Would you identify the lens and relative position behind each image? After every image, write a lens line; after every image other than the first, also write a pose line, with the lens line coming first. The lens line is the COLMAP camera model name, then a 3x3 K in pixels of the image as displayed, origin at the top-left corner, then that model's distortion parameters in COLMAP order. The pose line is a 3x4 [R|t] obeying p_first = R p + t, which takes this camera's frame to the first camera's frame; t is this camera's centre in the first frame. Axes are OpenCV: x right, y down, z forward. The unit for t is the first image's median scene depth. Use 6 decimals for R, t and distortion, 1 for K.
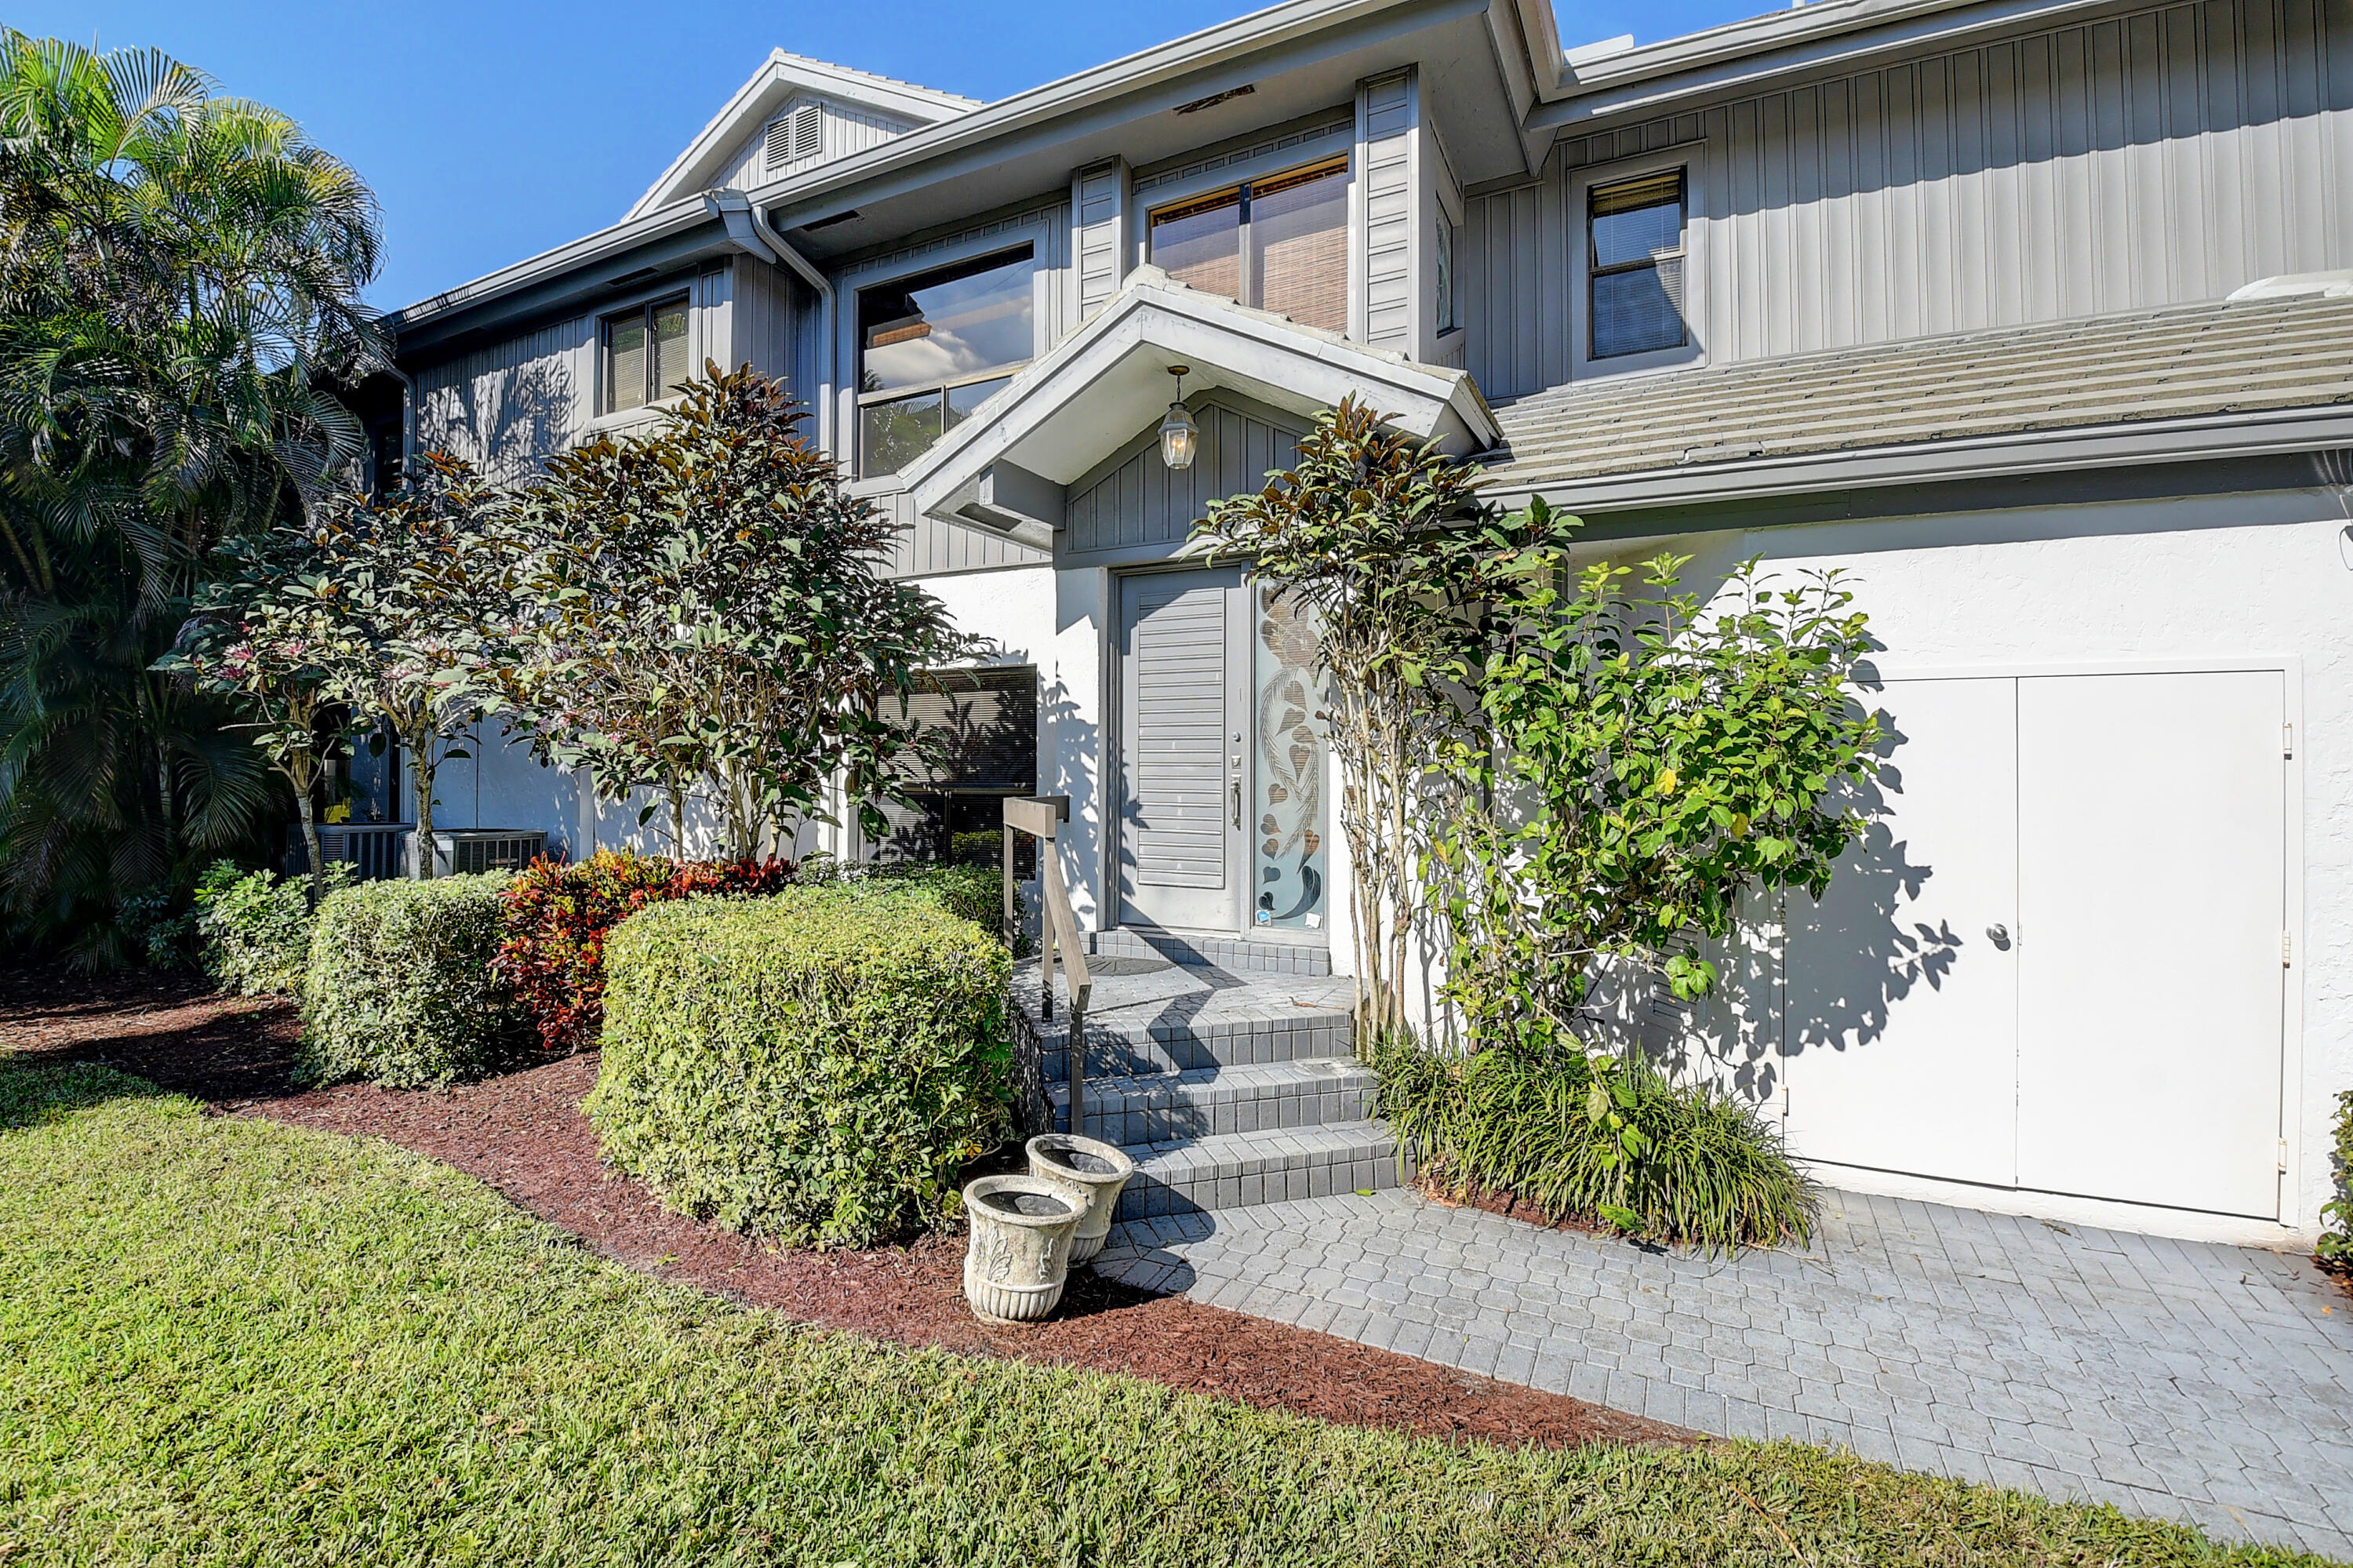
lens RADIAL K [[1041.8, 0, 1179.2], [0, 1041.8, 781.5], [0, 0, 1]] dist [-0.007284, -0.010902]
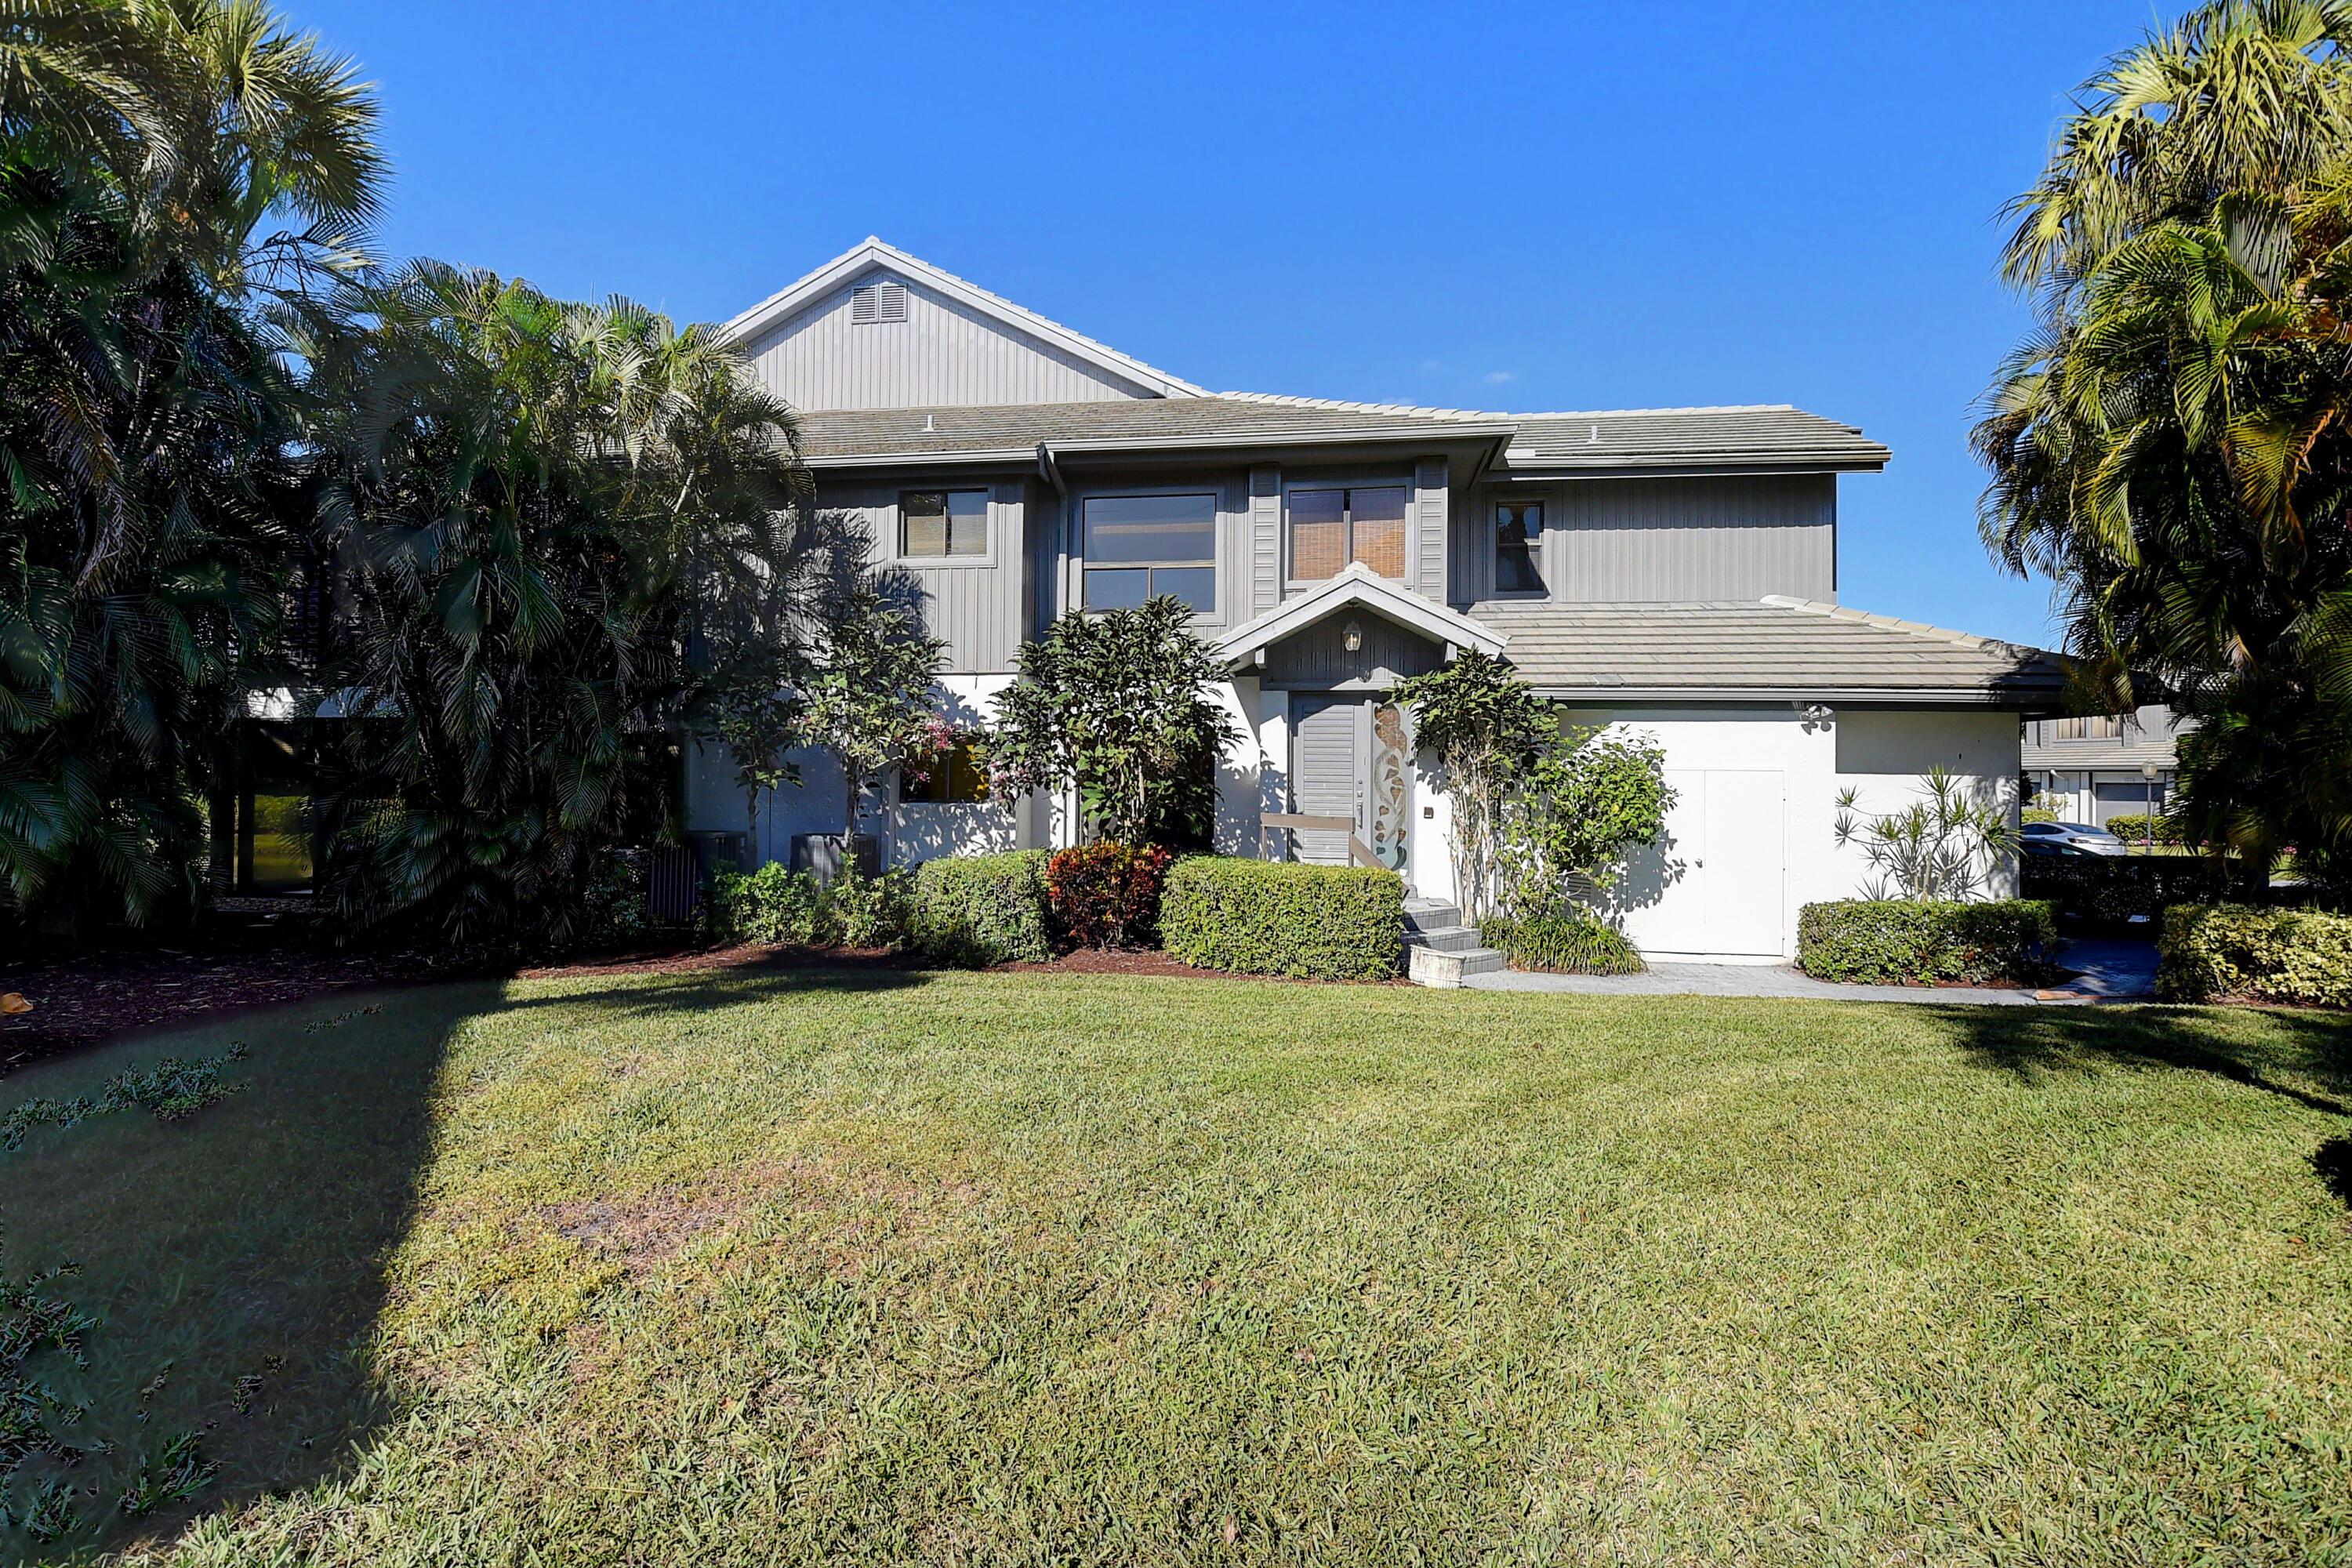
lens RADIAL K [[1041.3, 0, 1173.5], [0, 1041.3, 787.2], [0, 0, 1]] dist [-0.007284, -0.010902]
pose [[0.947109, 0.003518, 0.320891, -0.916598], [-0.004988, 0.999980, 0.003761, -0.037895], [-0.320872, -0.005163, 0.947109, -0.761726]]
